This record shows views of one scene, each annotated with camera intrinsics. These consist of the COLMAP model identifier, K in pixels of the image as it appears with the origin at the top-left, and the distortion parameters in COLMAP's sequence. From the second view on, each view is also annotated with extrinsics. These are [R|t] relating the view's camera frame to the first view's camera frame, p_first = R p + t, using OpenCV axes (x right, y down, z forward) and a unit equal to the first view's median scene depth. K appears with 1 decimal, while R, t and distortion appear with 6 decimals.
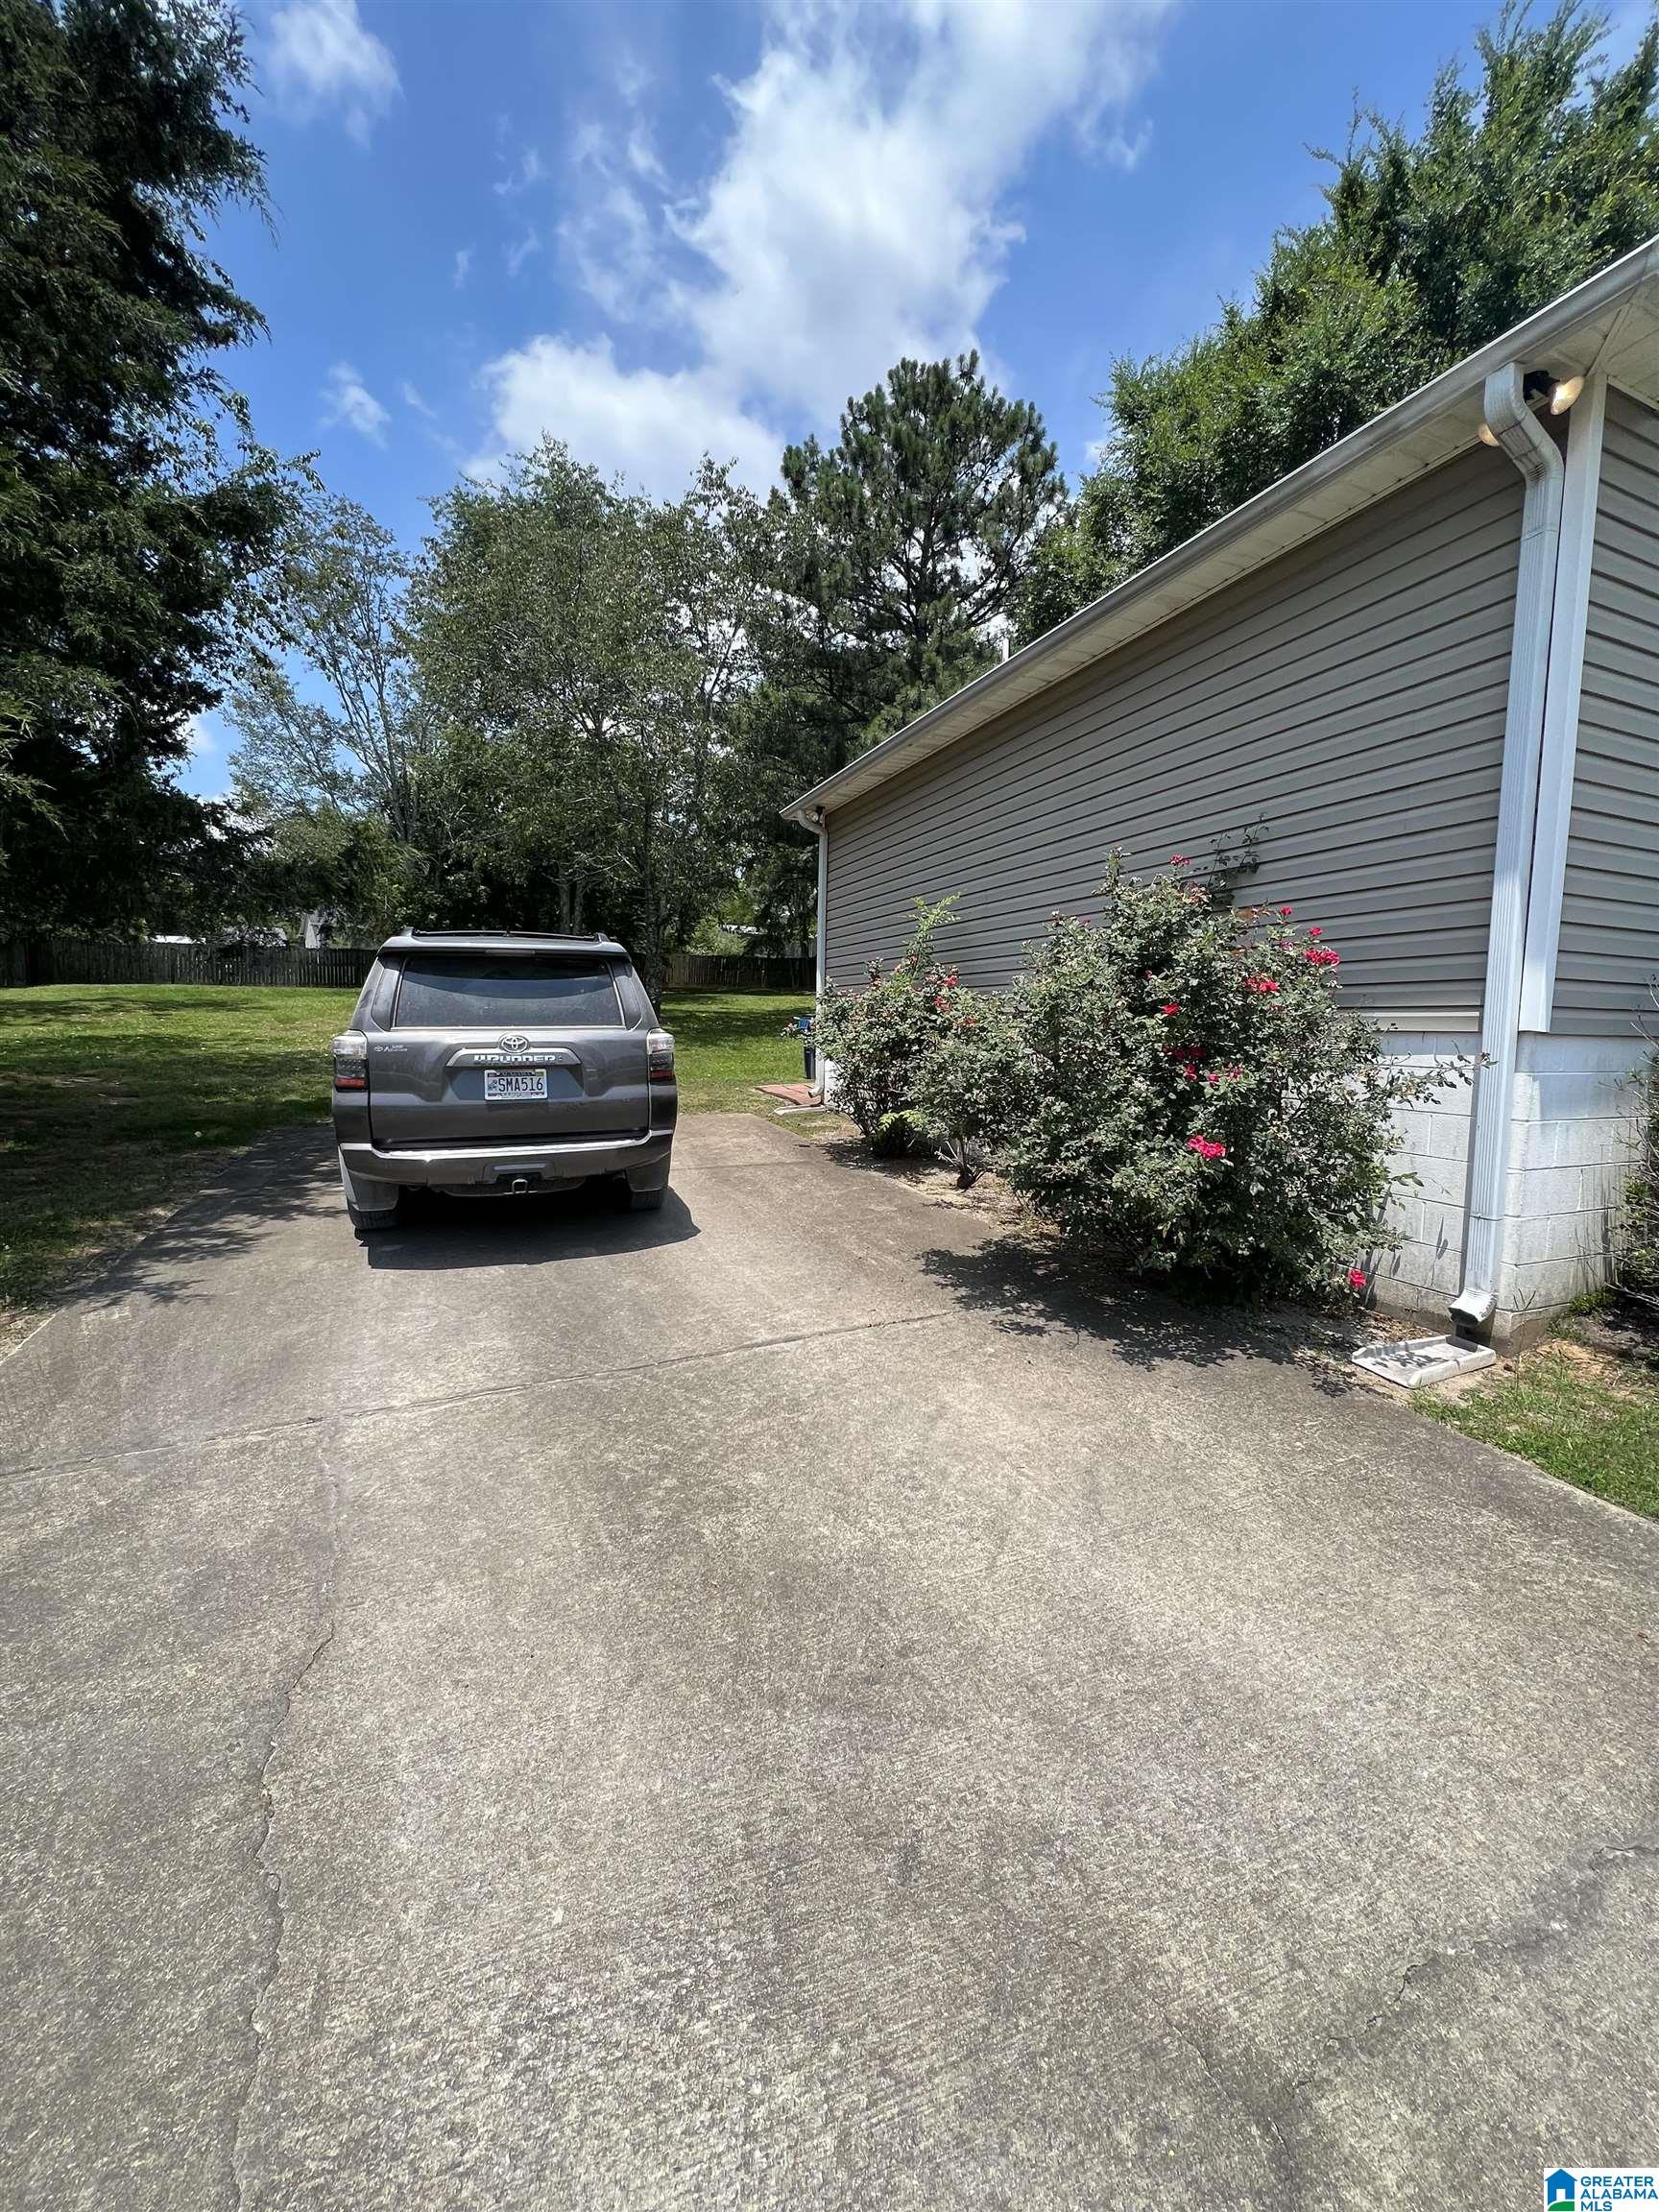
lens RADIAL K [[884.1, 0, 829.5], [0, 884.1, 1106.0], [0, 0, 1]] dist [-0.001219, -0.000264]
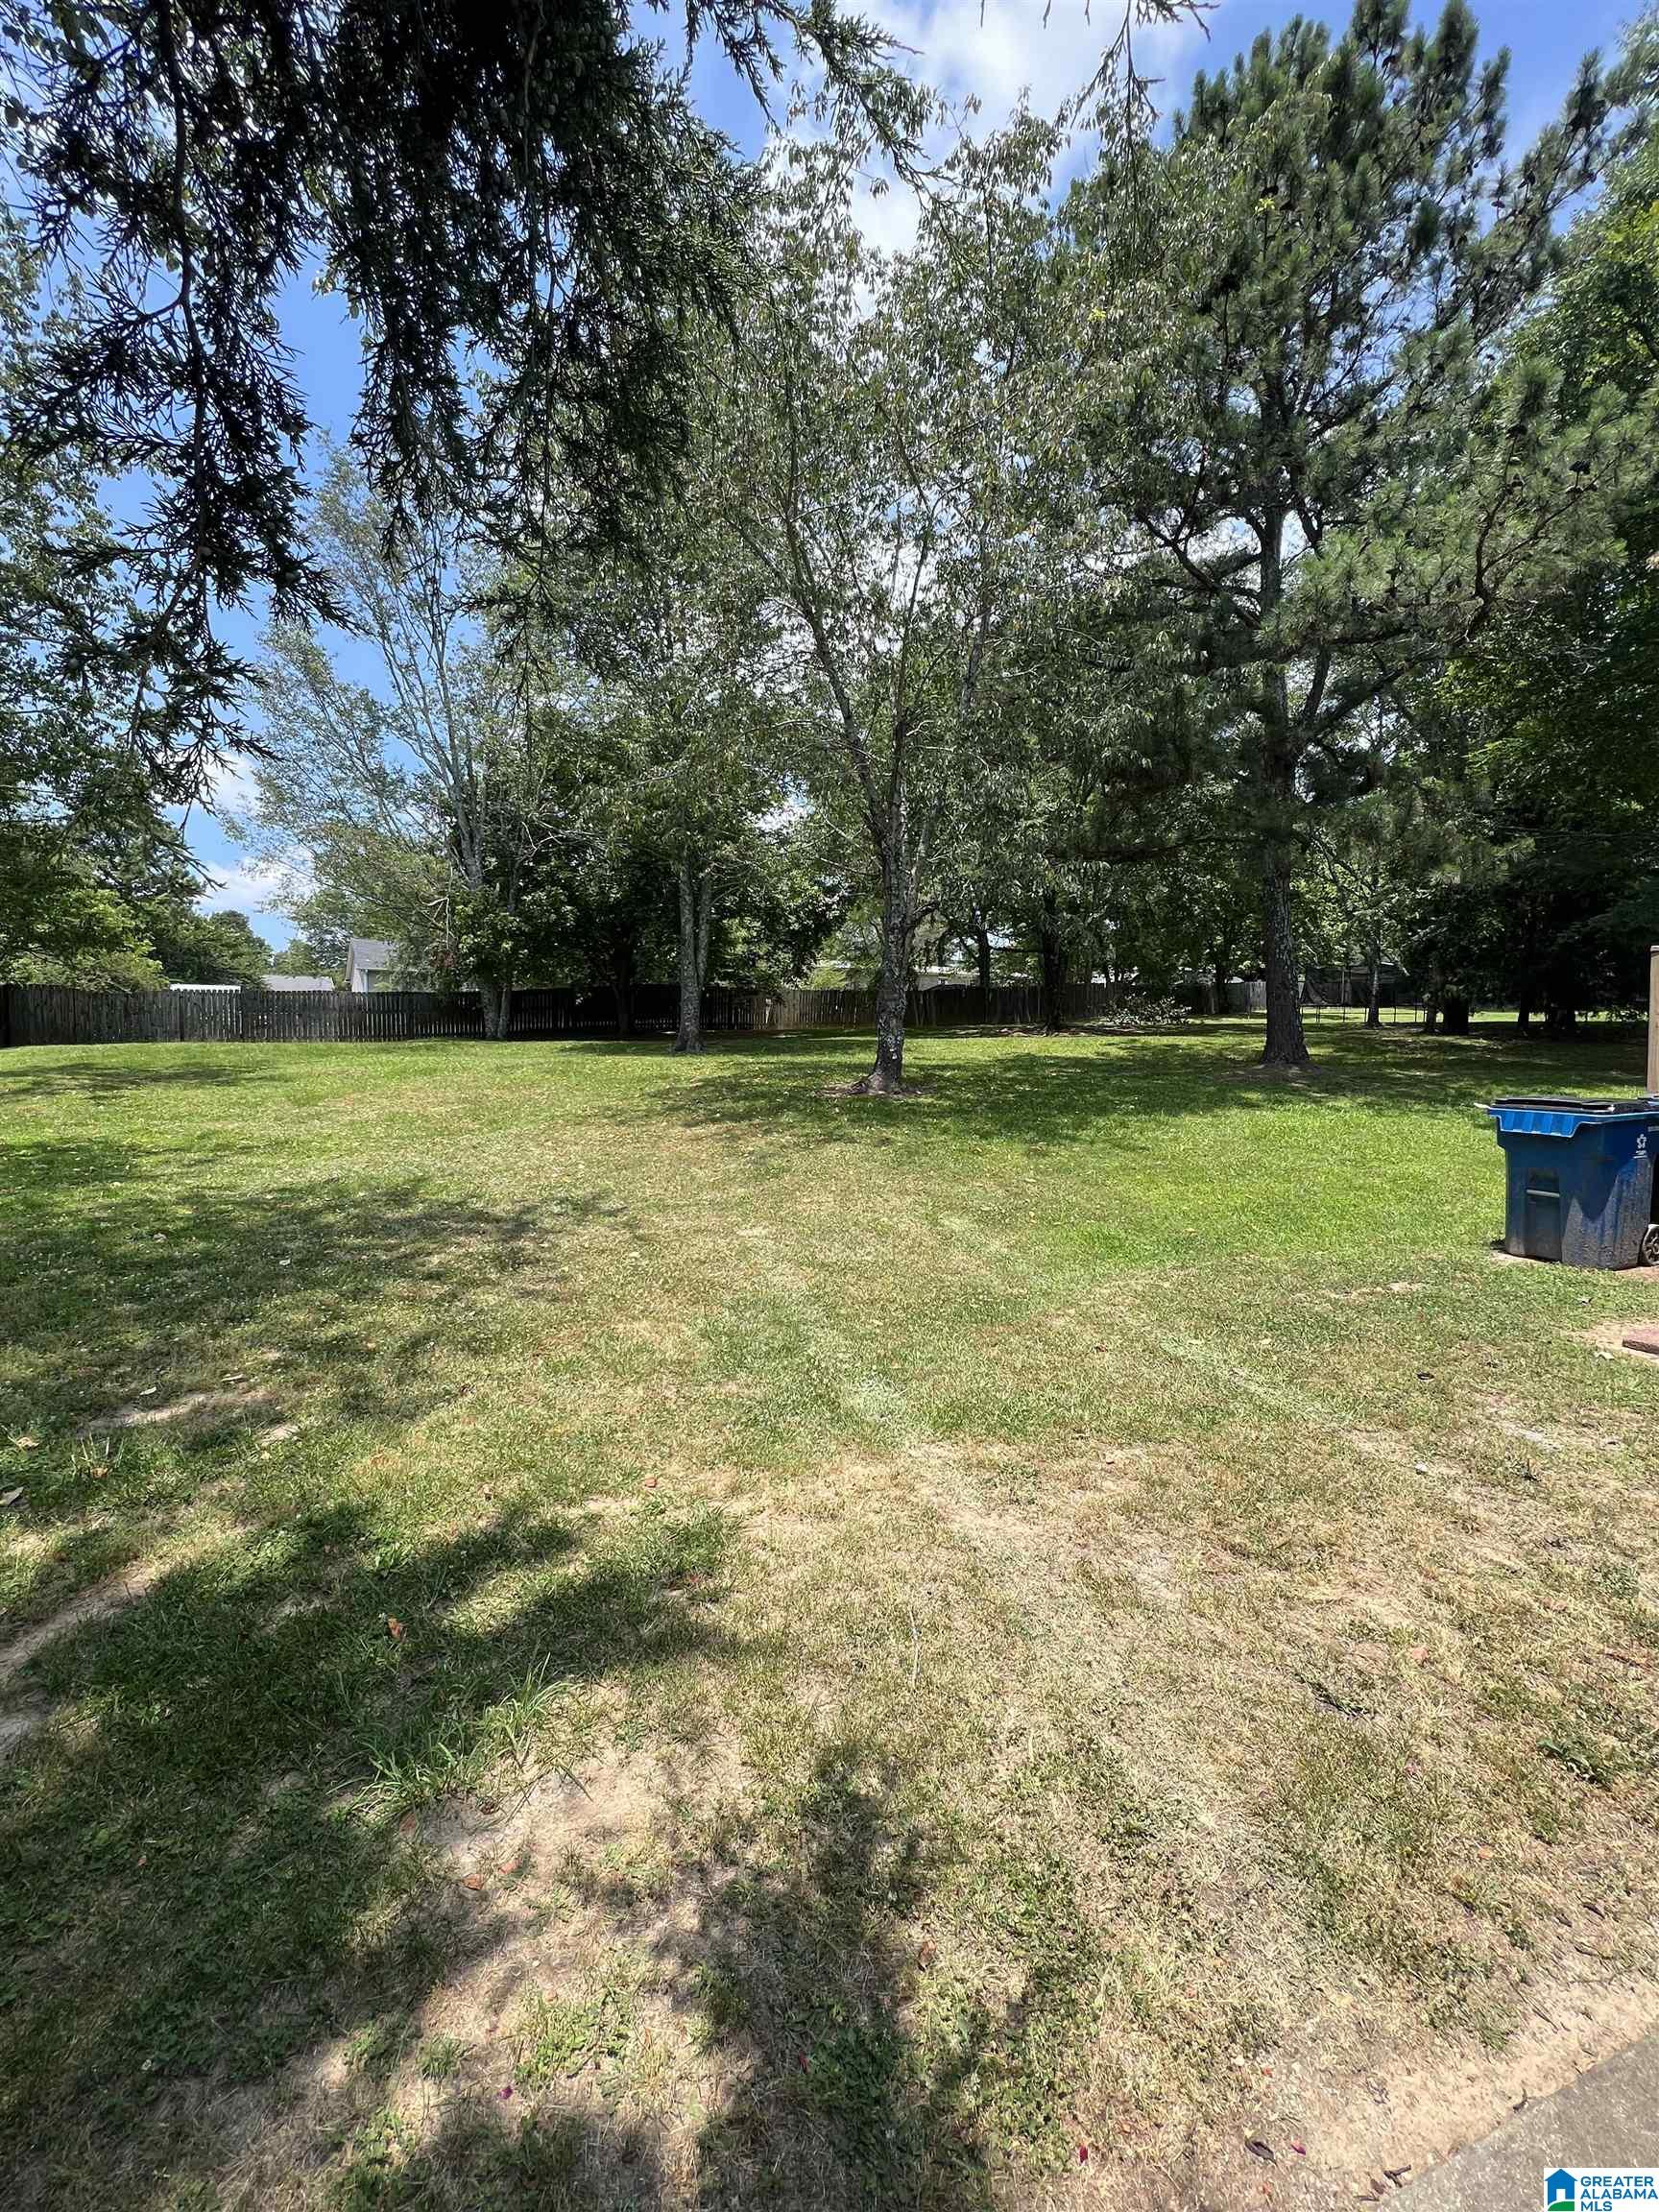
lens RADIAL K [[884.1, 0, 829.5], [0, 884.1, 1106.0], [0, 0, 1]] dist [-0.001219, -0.000264]
pose [[0.998741, -0.022460, -0.044845, -0.132067], [0.020663, 0.998981, -0.040132, -0.036650], [0.045700, 0.039155, 0.998188, 0.240250]]
